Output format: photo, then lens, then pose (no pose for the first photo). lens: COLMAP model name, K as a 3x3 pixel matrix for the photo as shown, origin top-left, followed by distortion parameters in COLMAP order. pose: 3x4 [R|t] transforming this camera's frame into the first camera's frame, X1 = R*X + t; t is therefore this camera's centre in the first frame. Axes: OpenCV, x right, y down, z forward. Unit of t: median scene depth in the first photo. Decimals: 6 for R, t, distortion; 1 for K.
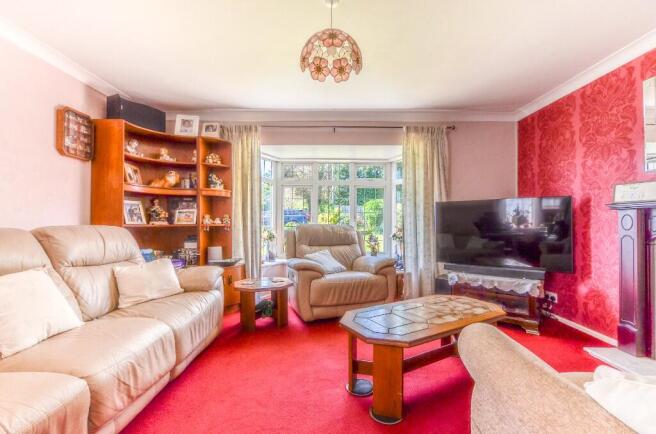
lens RADIAL K [[285.8, 0, 333.5], [0, 285.8, 221.3], [0, 0, 1]] dist [0.001510, 0.000165]
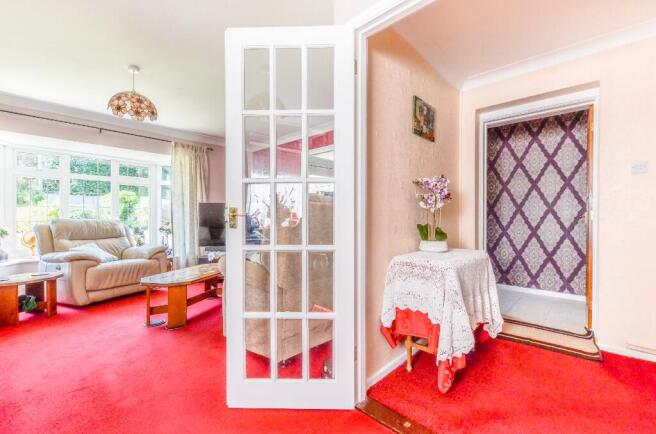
lens RADIAL K [[285.8, 0, 333.5], [0, 285.8, 221.3], [0, 0, 1]] dist [0.001510, 0.000165]
pose [[0.686140, -0.004641, 0.727455, -0.190584], [-0.008812, 0.999853, 0.014691, -0.004974], [-0.727416, -0.016490, 0.685999, -0.397767]]
